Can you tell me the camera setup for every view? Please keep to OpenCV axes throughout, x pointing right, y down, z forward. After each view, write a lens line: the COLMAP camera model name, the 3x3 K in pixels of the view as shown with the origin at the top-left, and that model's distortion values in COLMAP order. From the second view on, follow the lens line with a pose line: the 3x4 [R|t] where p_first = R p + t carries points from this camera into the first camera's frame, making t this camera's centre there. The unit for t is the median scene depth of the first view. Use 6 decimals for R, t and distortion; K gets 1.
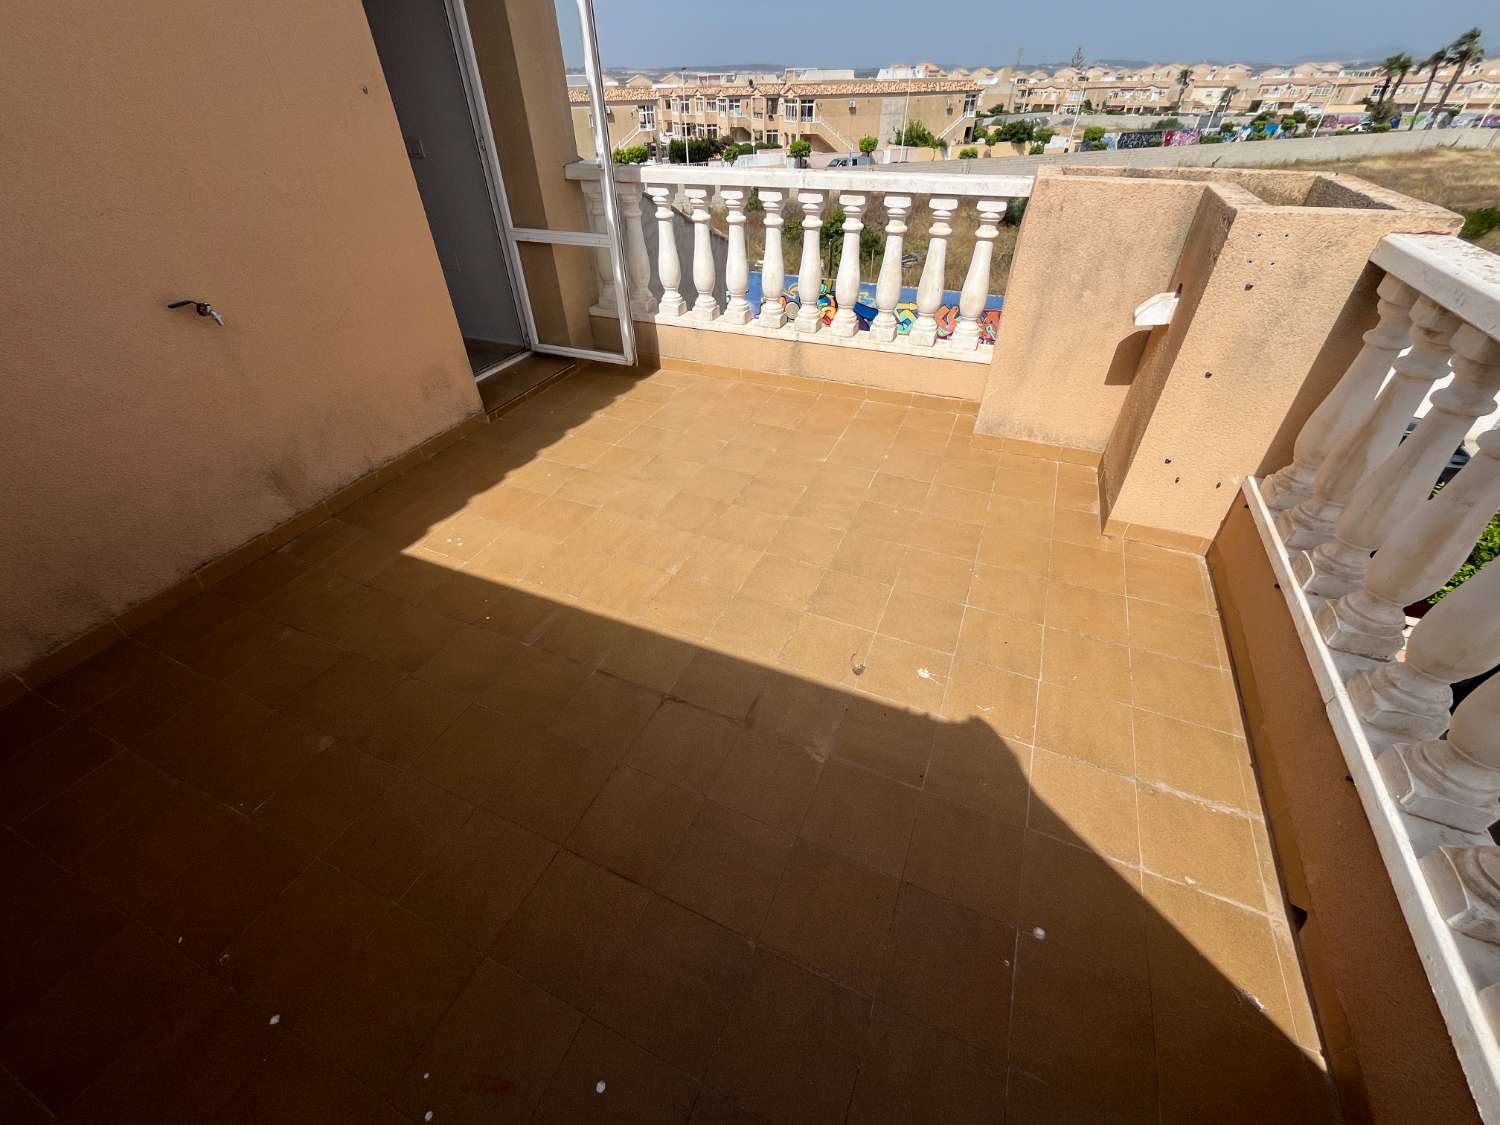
lens RADIAL K [[612.7, 0, 748.5], [0, 612.7, 561.6], [0, 0, 1]] dist [-0.005489, 0.000221]
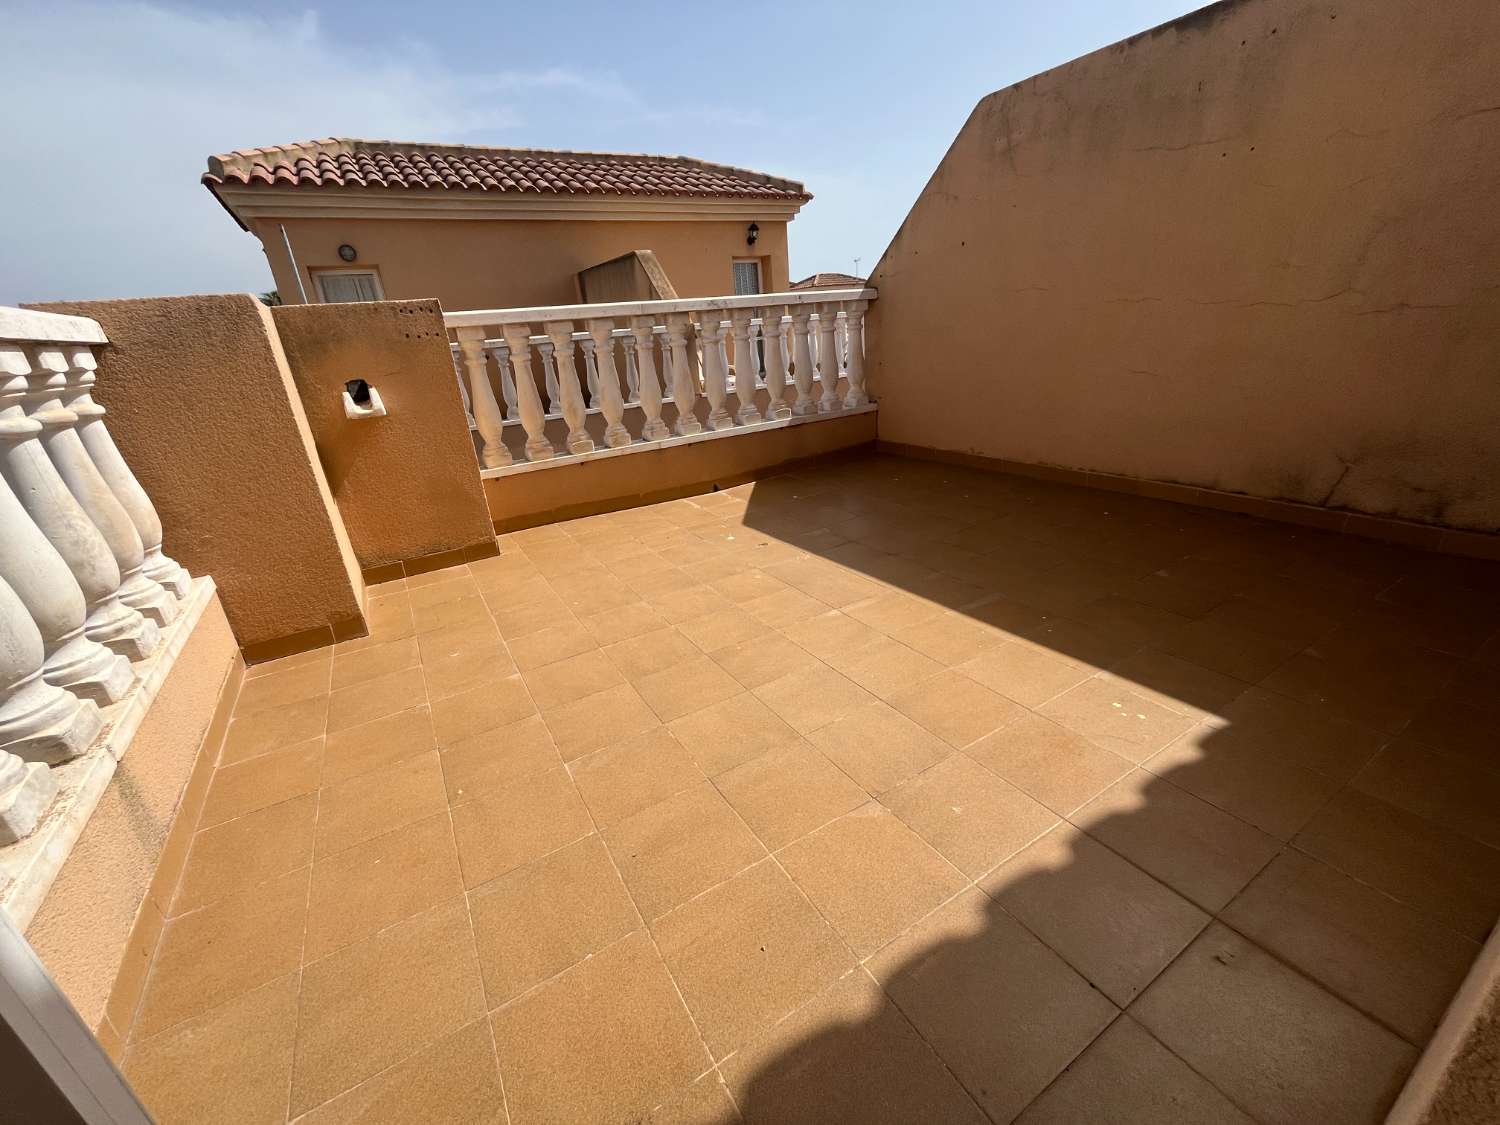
lens RADIAL K [[612.7, 0, 745.7], [0, 612.7, 561.5], [0, 0, 1]] dist [-0.005489, 0.000221]
pose [[-0.809676, -0.141695, 0.569514, -0.480147], [0.429588, 0.518063, 0.739638, -0.690996], [-0.399847, 0.843524, -0.358593, 1.200993]]
